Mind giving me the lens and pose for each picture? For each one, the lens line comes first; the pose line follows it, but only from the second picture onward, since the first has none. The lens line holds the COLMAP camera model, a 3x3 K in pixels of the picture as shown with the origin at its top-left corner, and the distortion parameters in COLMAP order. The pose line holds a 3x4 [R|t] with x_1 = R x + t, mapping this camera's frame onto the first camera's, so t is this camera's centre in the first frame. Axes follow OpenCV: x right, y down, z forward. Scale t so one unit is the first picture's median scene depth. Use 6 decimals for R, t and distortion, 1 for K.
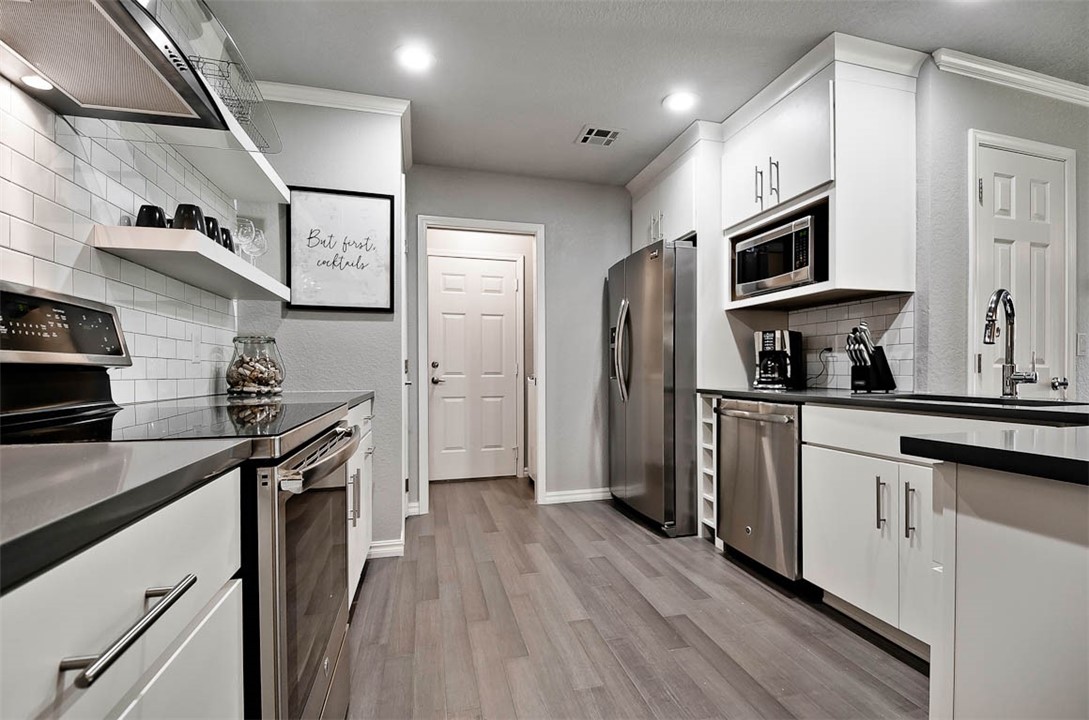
lens RADIAL K [[527.7, 0, 546.3], [0, 527.7, 359.1], [0, 0, 1]] dist [0.000712, 0.000117]
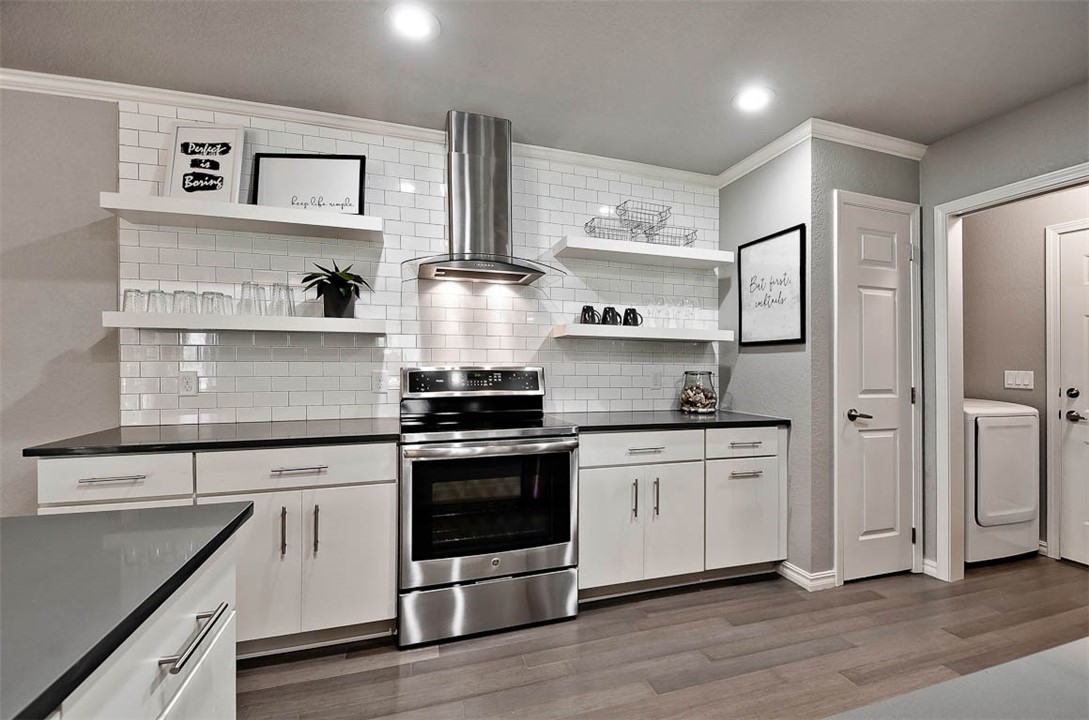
lens RADIAL K [[446.5, 0, 544.9], [0, 446.5, 368.2], [0, 0, 1]] dist [-0.000213, -0.000289]
pose [[0.064817, -0.000007, -0.997897, 0.528135], [0.021021, 0.999778, 0.001359, -0.052834], [0.997676, -0.021065, 0.064803, 0.469737]]
